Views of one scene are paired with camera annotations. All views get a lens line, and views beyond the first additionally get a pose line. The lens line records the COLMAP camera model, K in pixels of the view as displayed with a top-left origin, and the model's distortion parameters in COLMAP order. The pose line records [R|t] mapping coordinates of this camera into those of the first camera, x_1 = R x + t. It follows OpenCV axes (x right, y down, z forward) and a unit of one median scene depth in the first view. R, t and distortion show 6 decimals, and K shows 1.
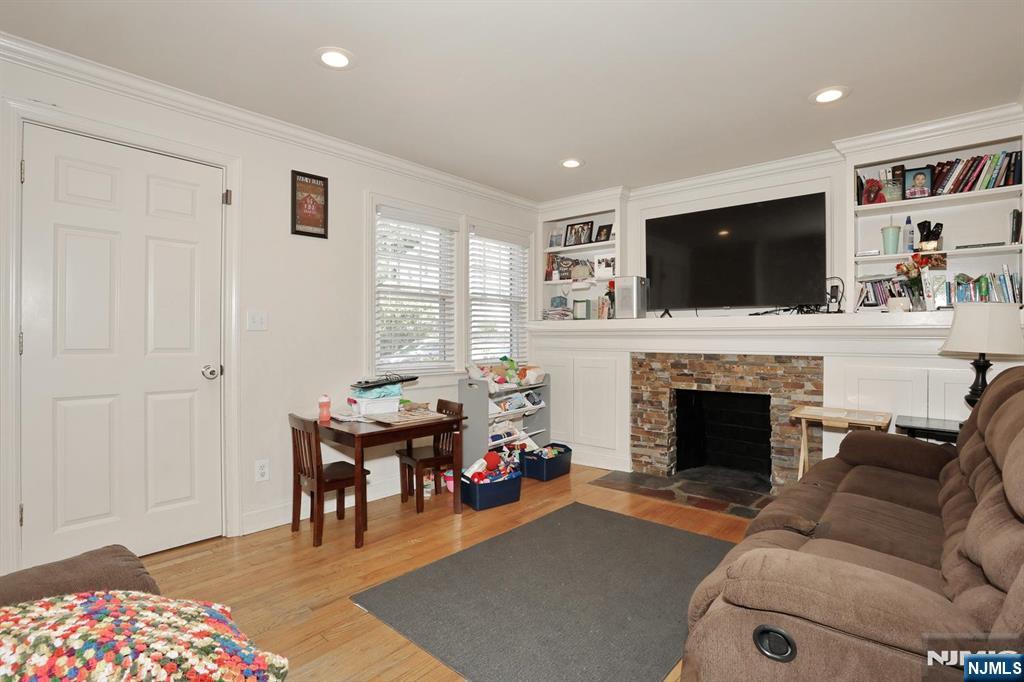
lens RADIAL K [[494.5, 0, 506.3], [0, 494.5, 339.0], [0, 0, 1]] dist [-0.021717, 0.001551]
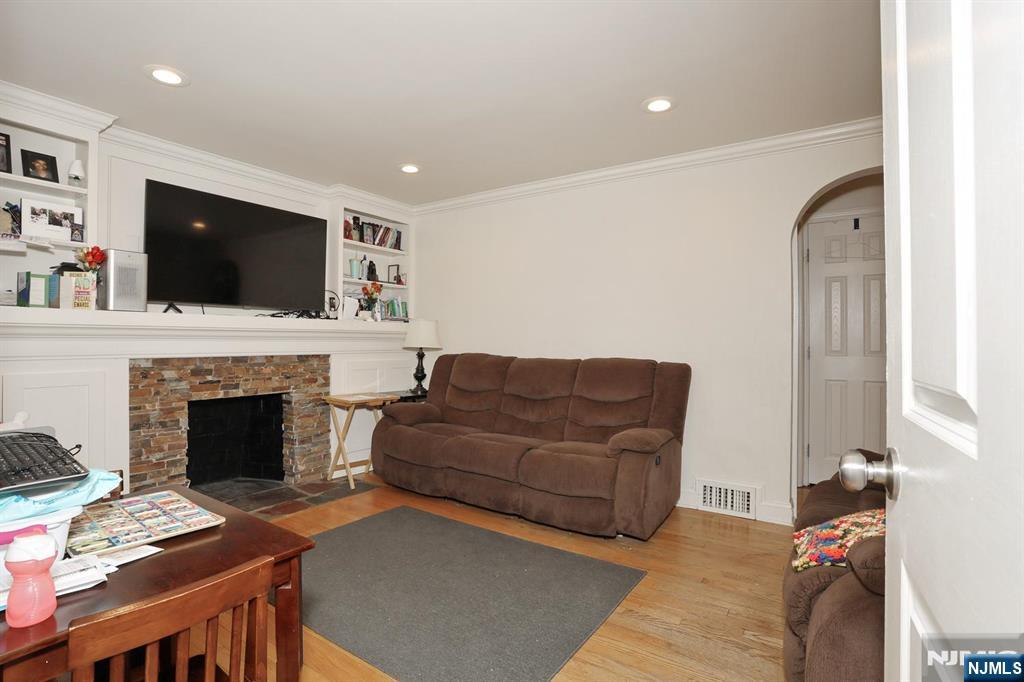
lens RADIAL K [[494.5, 0, 509.2], [0, 494.5, 339.2], [0, 0, 1]] dist [-0.021717, 0.001551]
pose [[-0.085764, 0.002925, 0.996311, -0.561698], [0.001322, 0.999995, -0.002822, 0.001481], [-0.996315, 0.001075, -0.085768, 0.595512]]
